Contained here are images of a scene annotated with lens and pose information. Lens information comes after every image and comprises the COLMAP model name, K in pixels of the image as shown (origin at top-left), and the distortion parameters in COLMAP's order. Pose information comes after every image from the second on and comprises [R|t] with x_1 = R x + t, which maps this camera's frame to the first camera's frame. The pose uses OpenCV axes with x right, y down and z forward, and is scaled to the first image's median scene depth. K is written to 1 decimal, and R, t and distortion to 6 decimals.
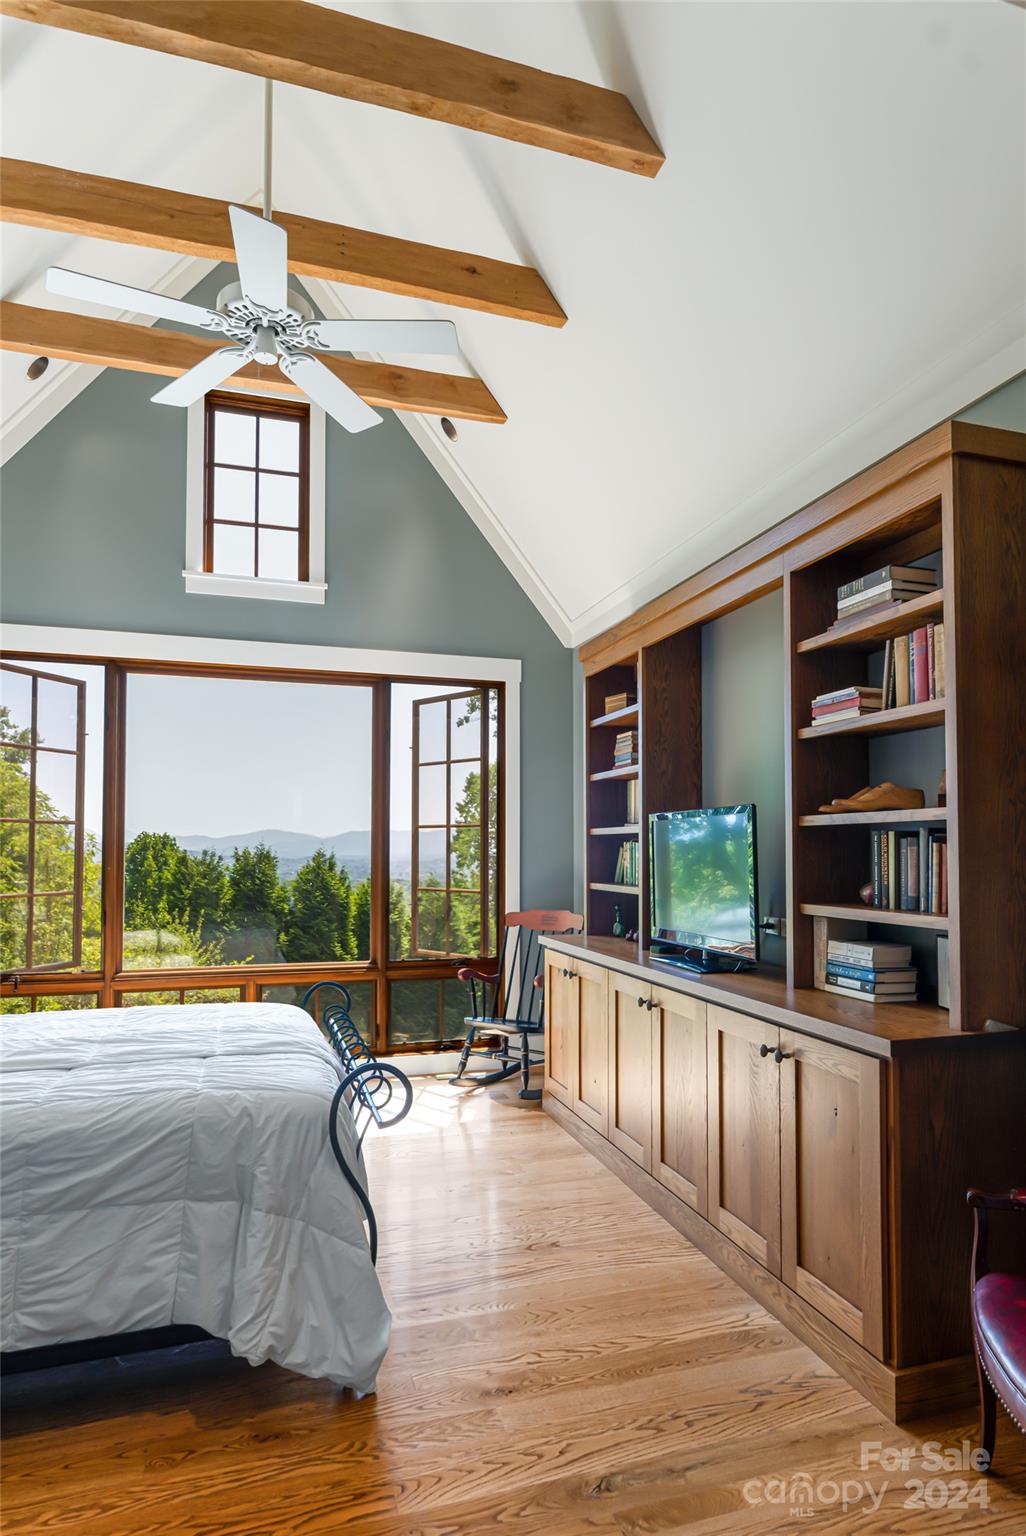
lens RADIAL K [[920.0, 0, 550.2], [0, 920.0, 842.0], [0, 0, 1]] dist [0.001934, -0.000035]
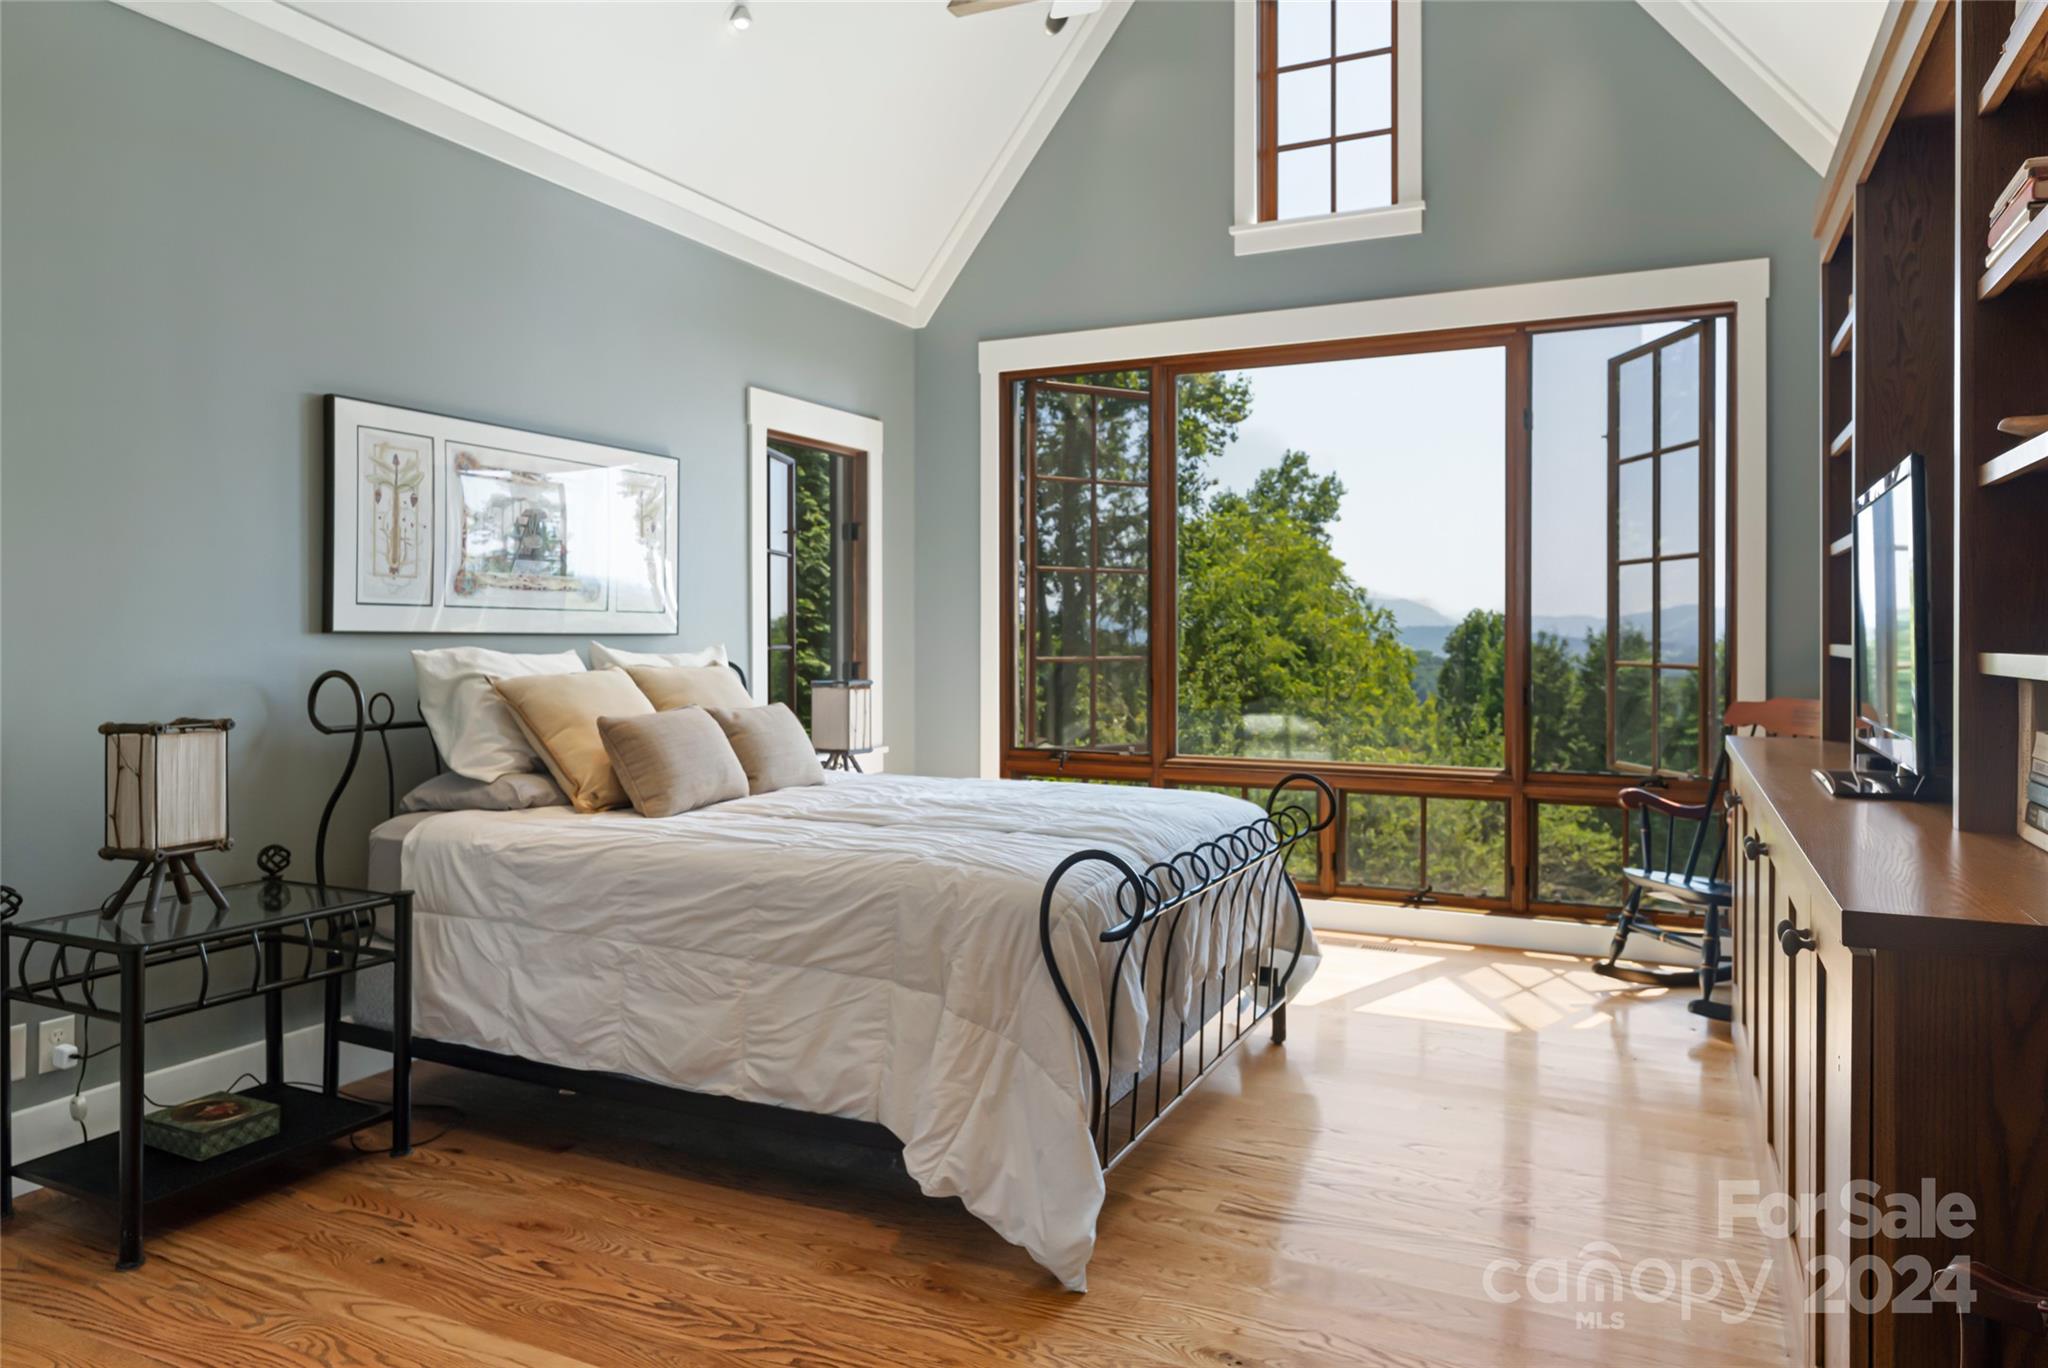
lens RADIAL K [[1320.2, 0, 1026.0], [0, 1320.2, 668.2], [0, 0, 1]] dist [0.007479, 0.000321]
pose [[0.720393, 0.017090, -0.693355, 0.510494], [0.005252, 0.999533, 0.030093, 0.067508], [0.693546, -0.025320, 0.719967, 0.222550]]
